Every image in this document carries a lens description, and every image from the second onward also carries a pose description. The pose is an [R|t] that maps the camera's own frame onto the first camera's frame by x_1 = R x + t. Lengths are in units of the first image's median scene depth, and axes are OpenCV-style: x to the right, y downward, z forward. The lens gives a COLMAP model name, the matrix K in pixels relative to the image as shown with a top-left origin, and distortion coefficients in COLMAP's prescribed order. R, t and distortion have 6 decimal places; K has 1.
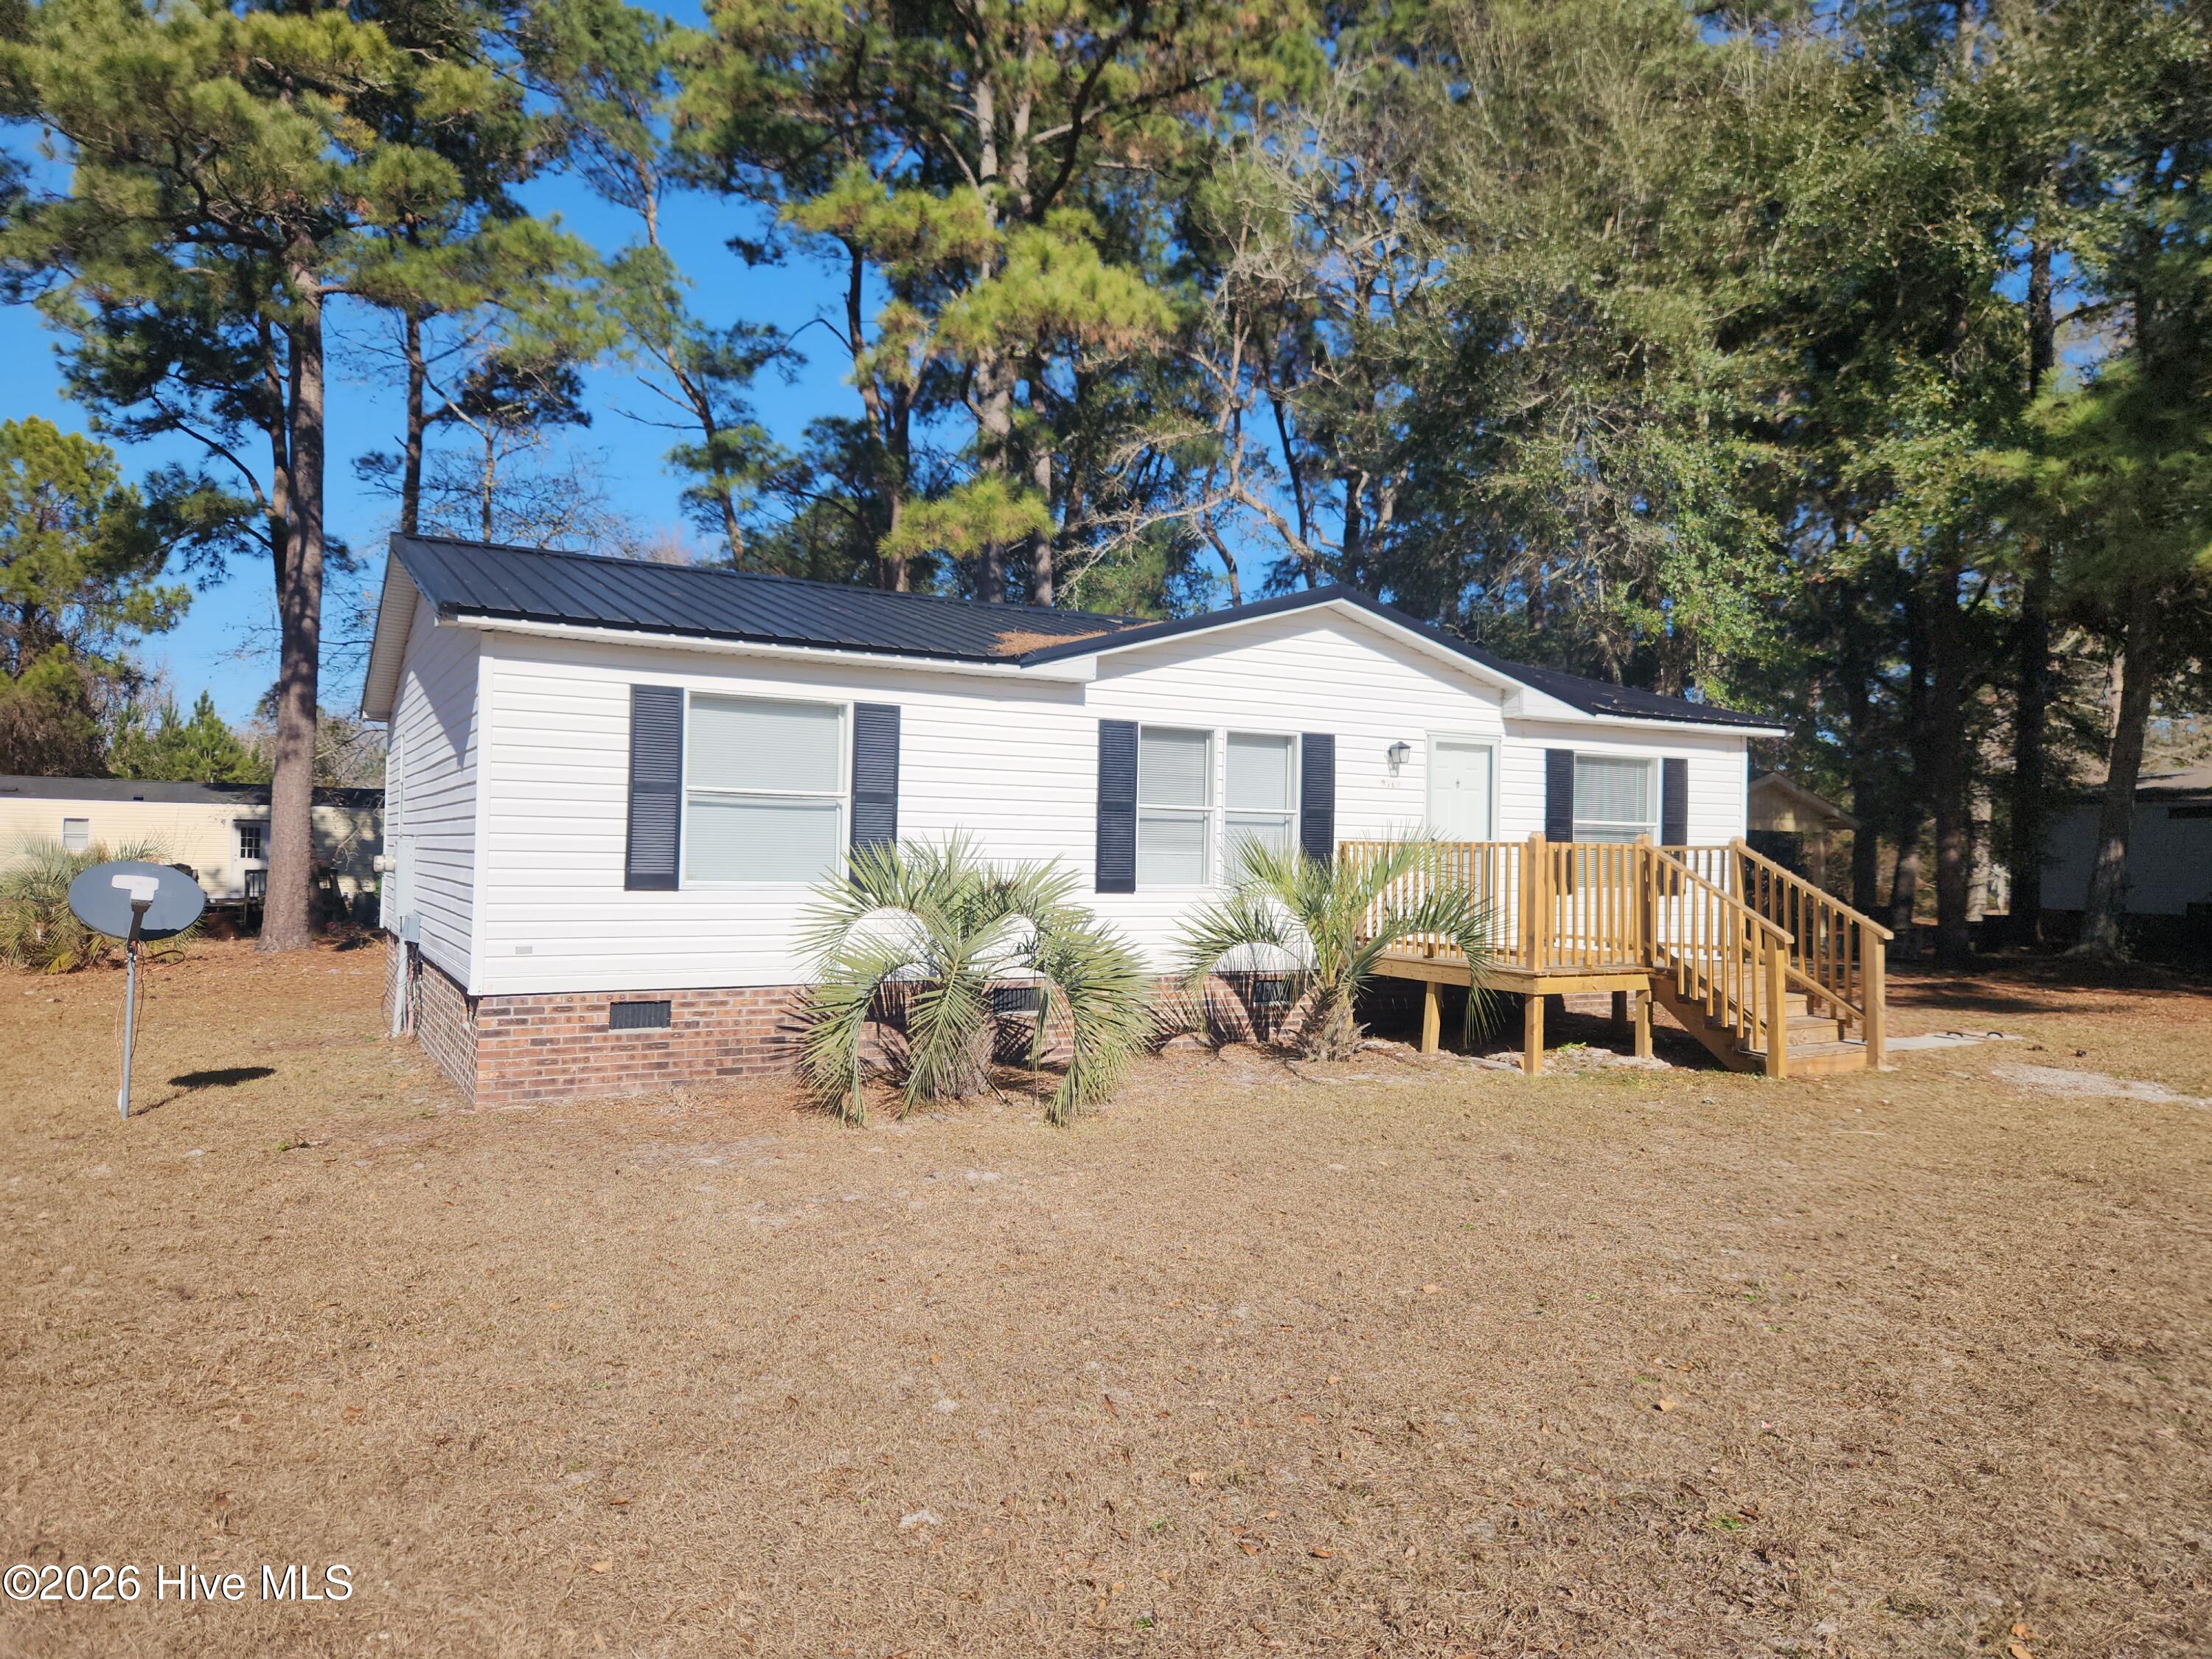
lens RADIAL K [[1470.4, 0, 1098.9], [0, 1470.4, 834.1], [0, 0, 1]] dist [0.081965, -0.070267]
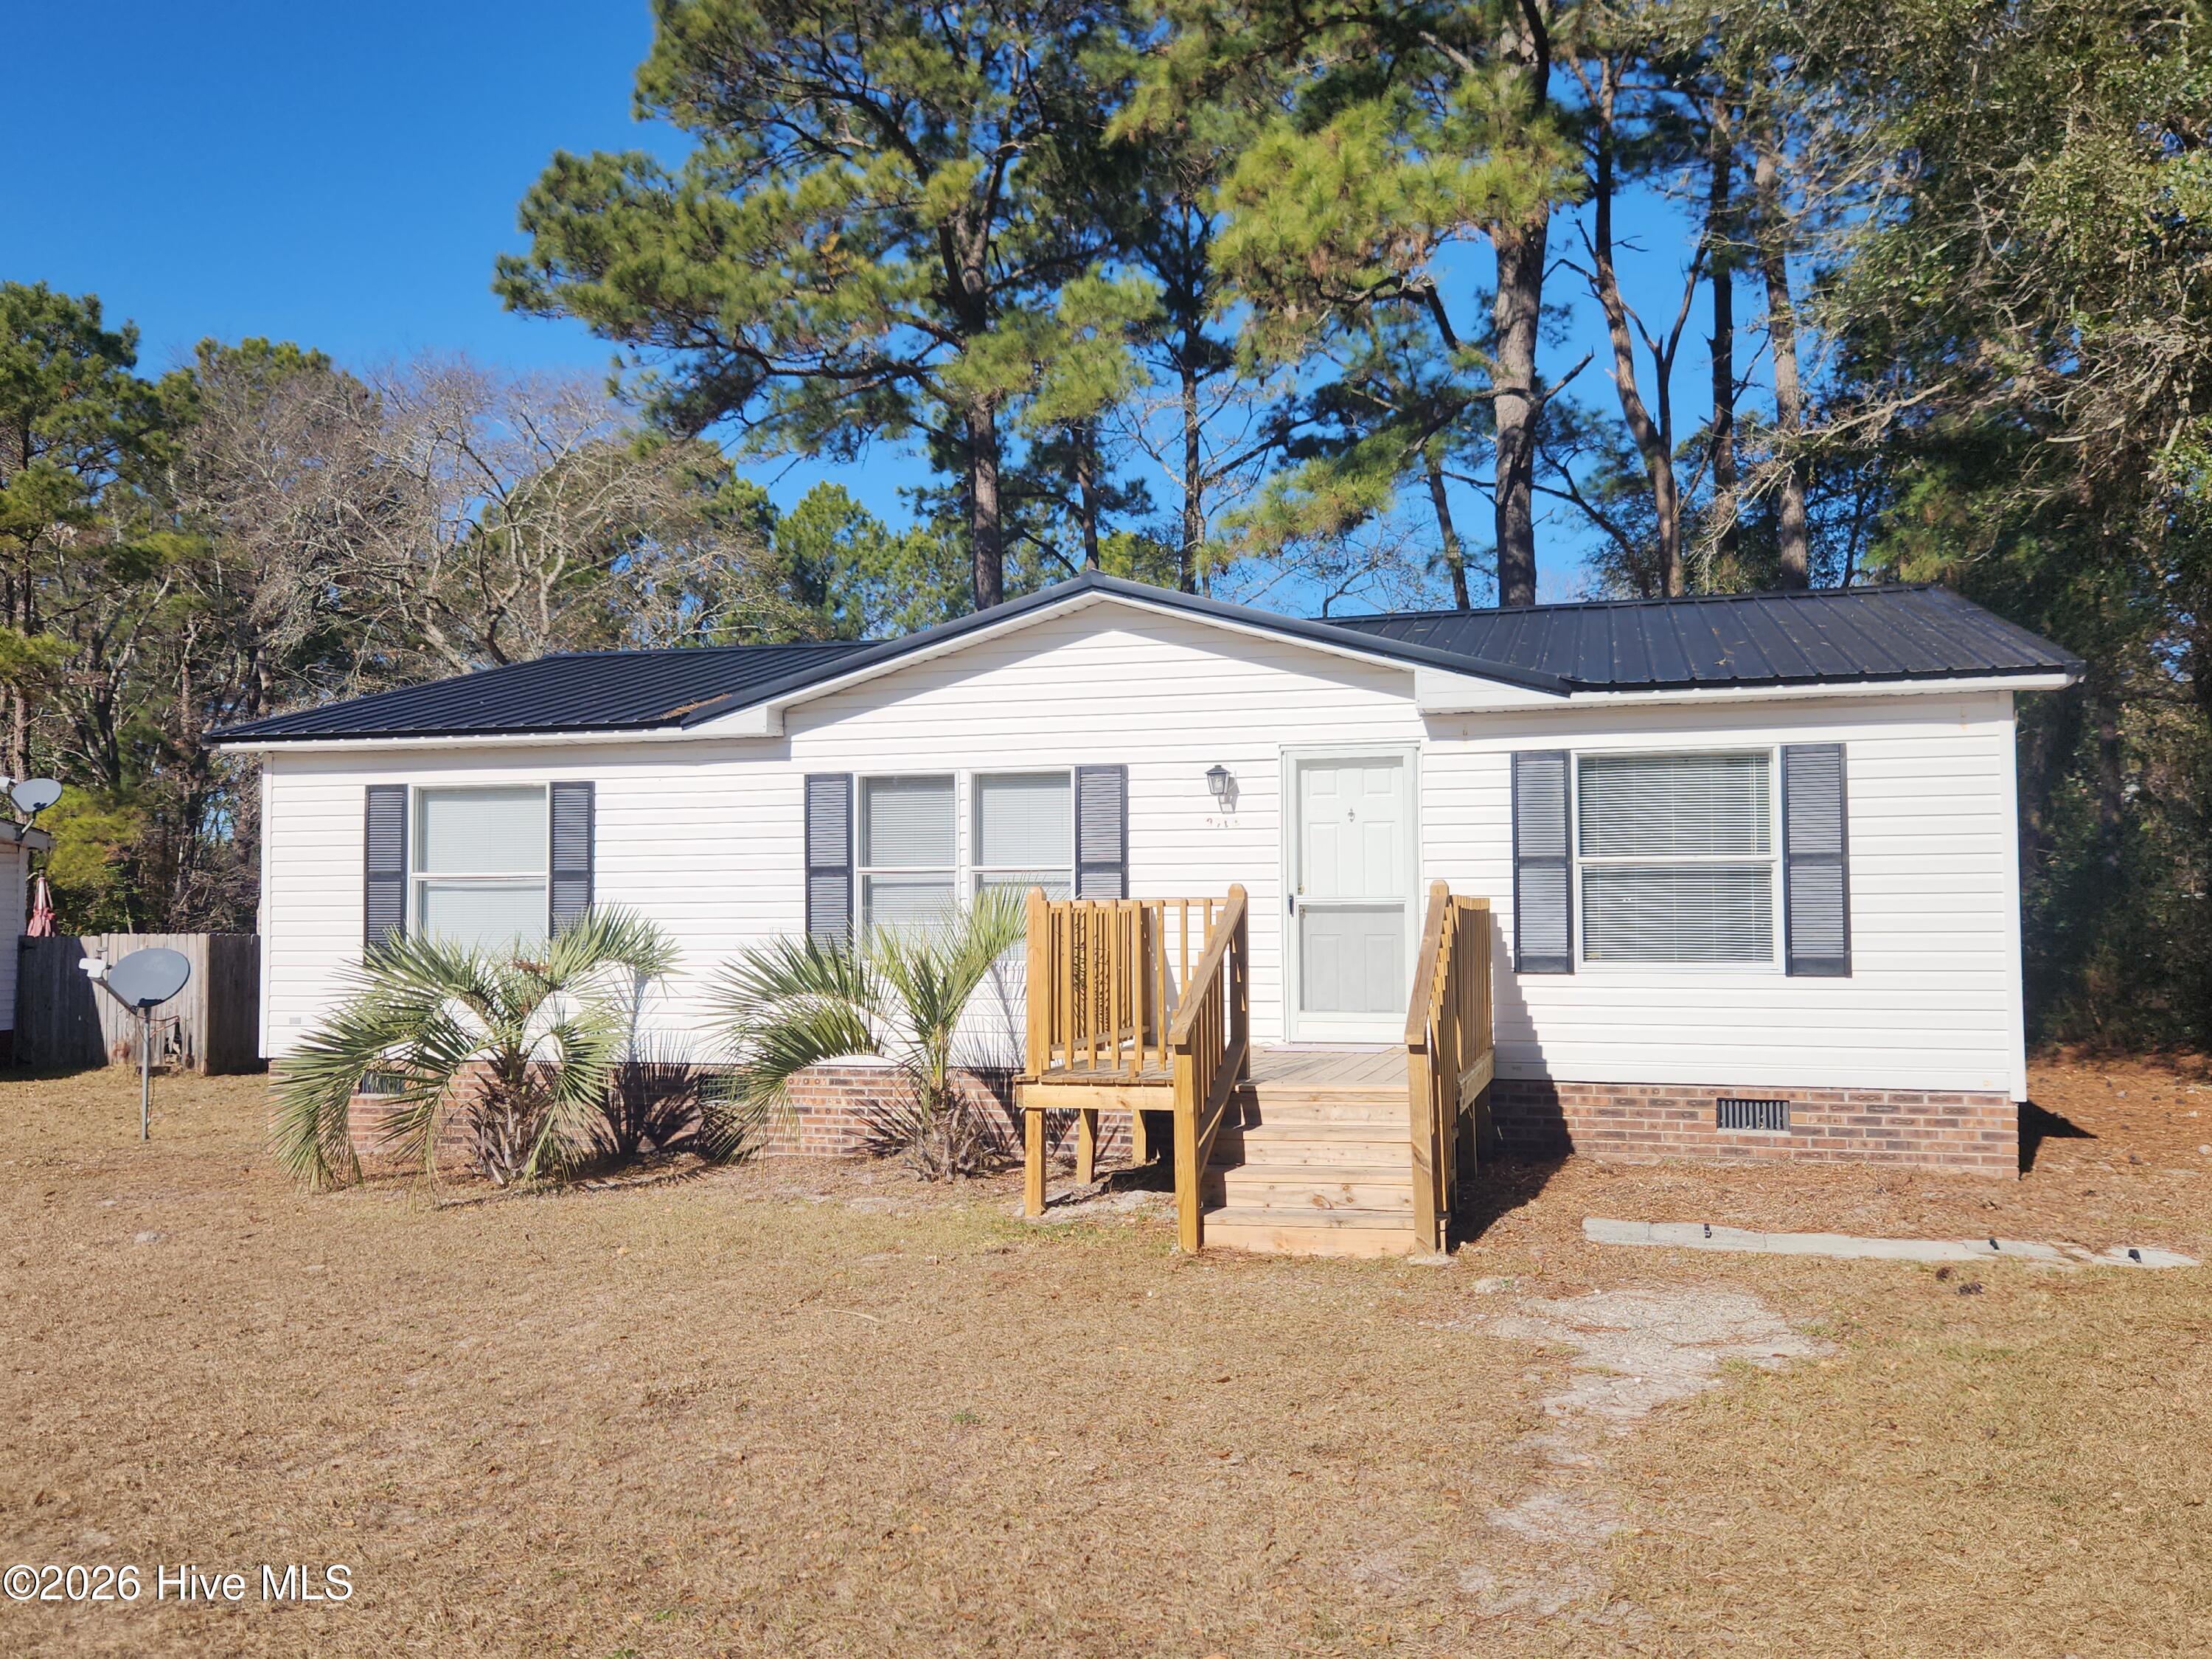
lens RADIAL K [[1578.4, 0, 1106.6], [0, 1578.4, 876.0], [0, 0, 1]] dist [0.080178, -0.091530]
pose [[0.726868, -0.043227, -0.685416, 0.825371], [0.026558, 0.999040, -0.034842, 0.022074], [0.686264, 0.007122, 0.727318, 0.454427]]
